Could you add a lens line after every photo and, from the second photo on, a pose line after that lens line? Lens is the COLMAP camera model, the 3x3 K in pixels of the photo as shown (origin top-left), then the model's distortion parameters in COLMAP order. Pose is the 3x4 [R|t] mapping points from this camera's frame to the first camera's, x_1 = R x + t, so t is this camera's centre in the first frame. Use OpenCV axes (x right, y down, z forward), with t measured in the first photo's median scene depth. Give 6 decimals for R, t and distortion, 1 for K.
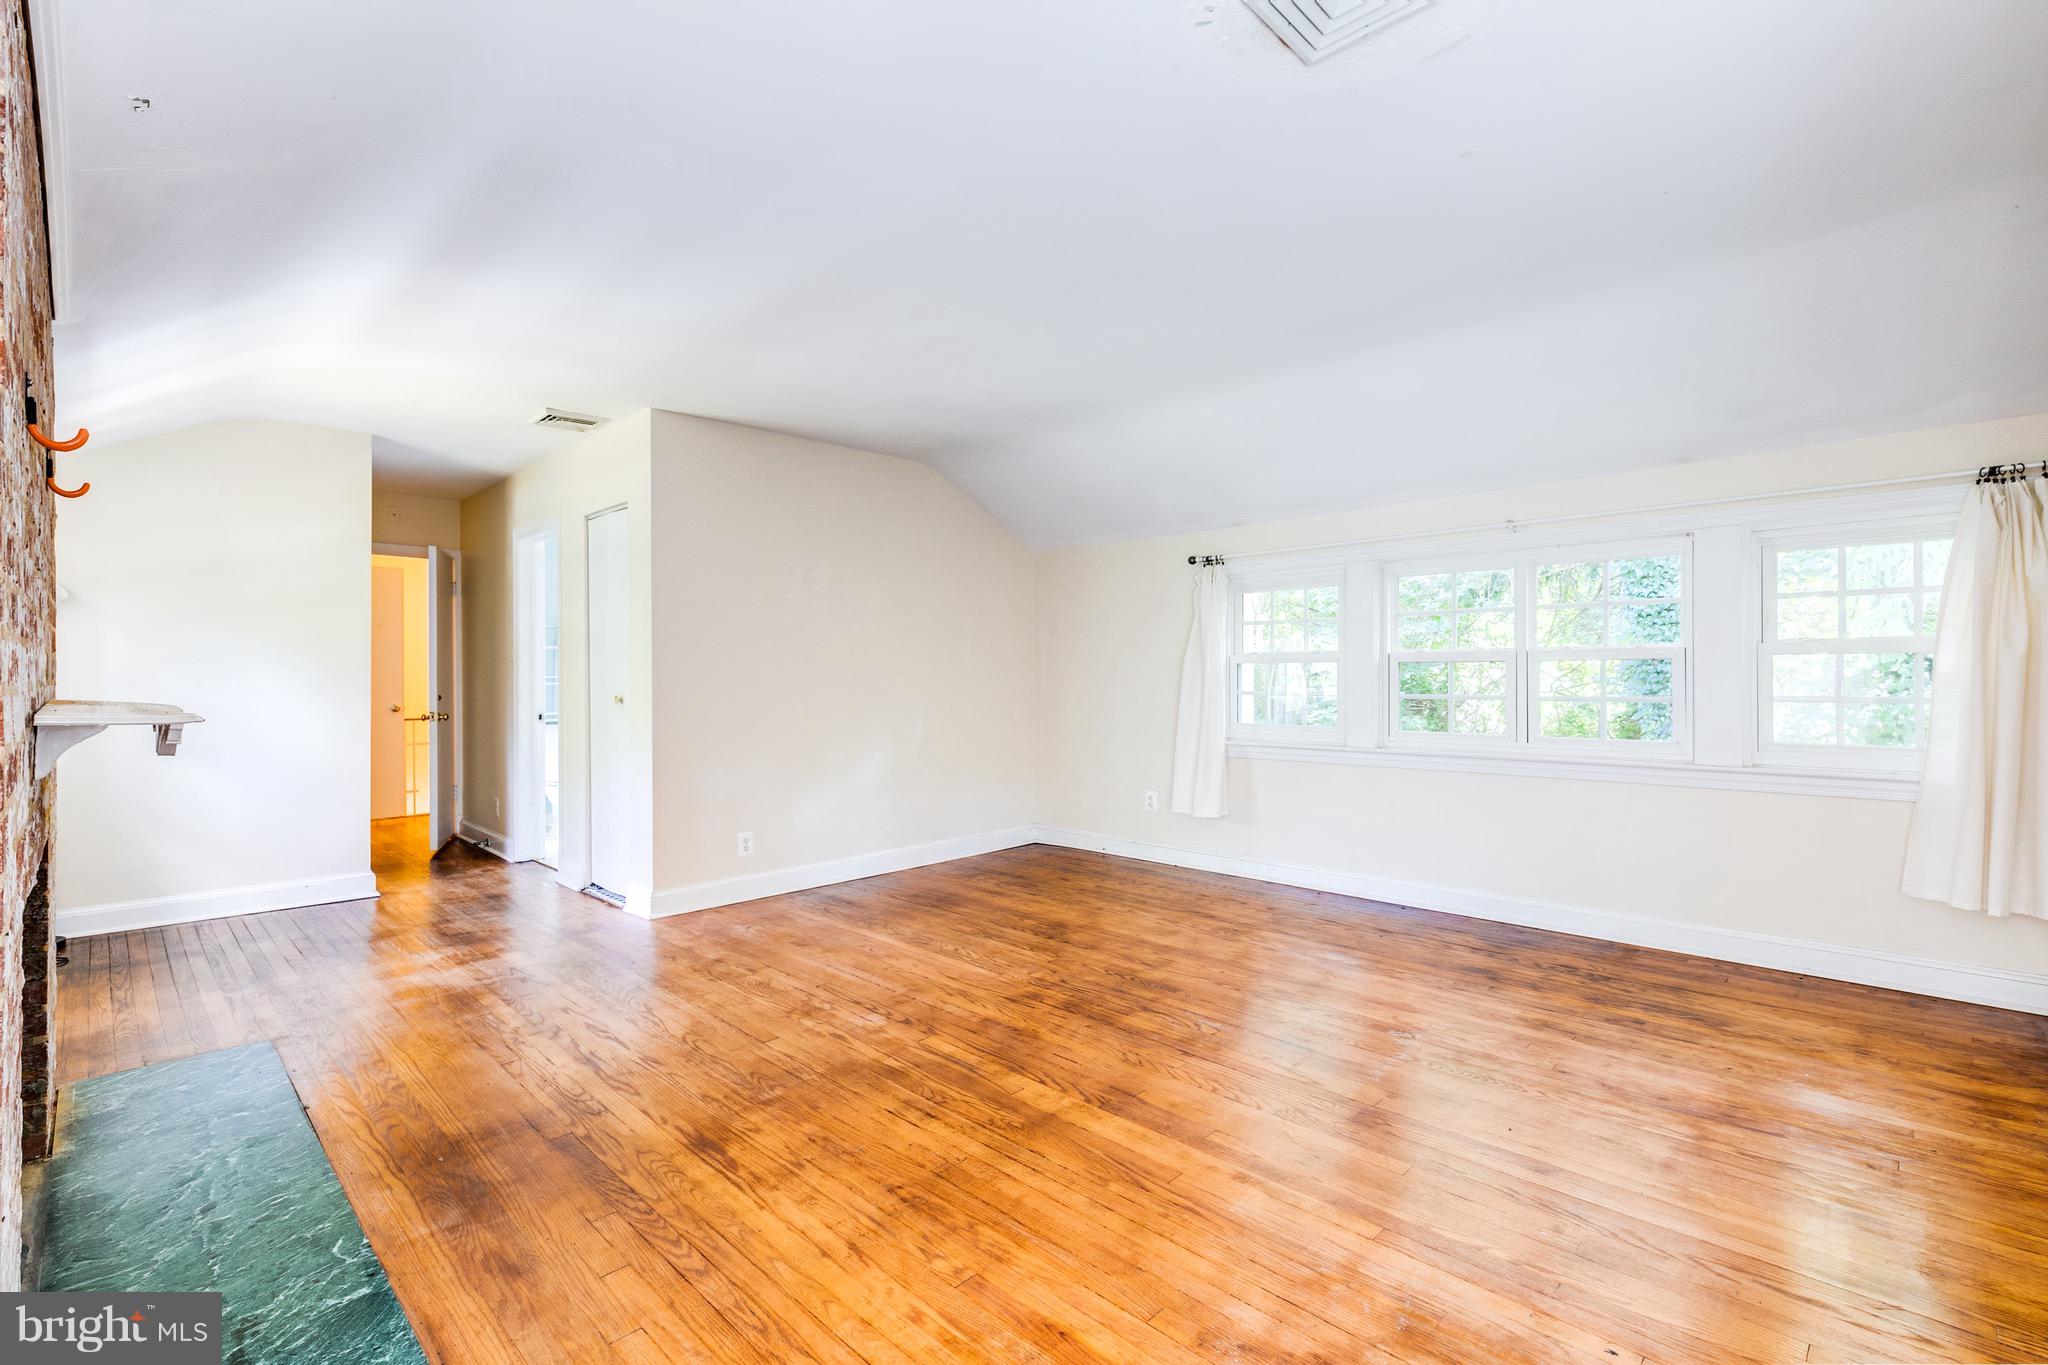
lens RADIAL K [[929.4, 0, 1030.5], [0, 929.4, 676.4], [0, 0, 1]] dist [0.002027, -0.000148]
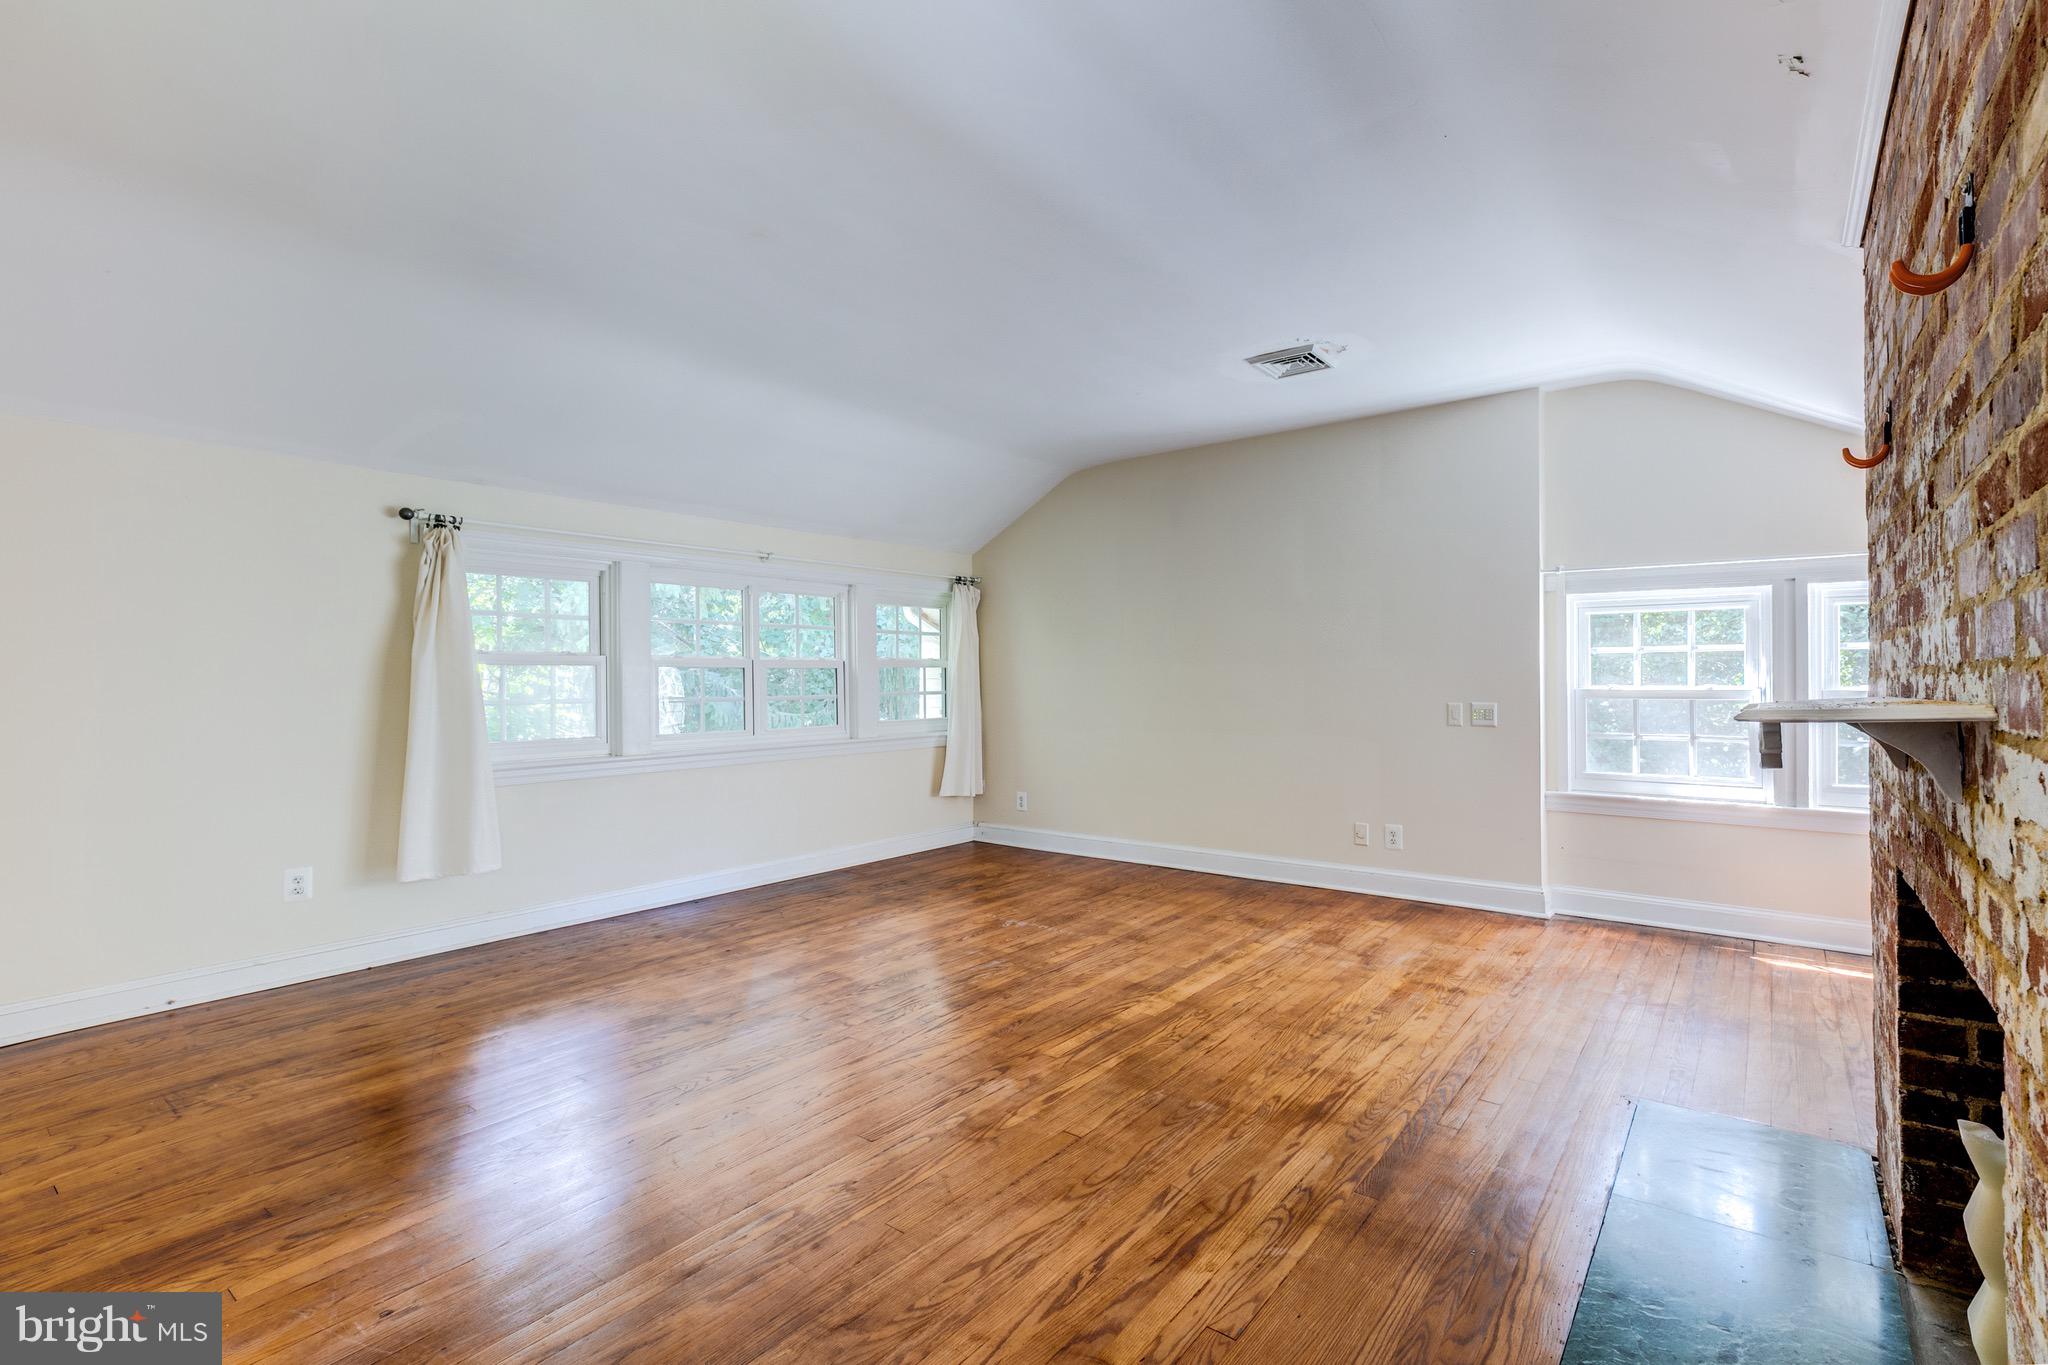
lens RADIAL K [[929.4, 0, 1030.5], [0, 929.4, 676.4], [0, 0, 1]] dist [0.002027, -0.000148]
pose [[-0.110178, 0.006571, 0.993890, -1.150791], [0.010028, 0.999935, -0.005499, -0.001118], [-0.993861, 0.009361, -0.110237, 1.197103]]
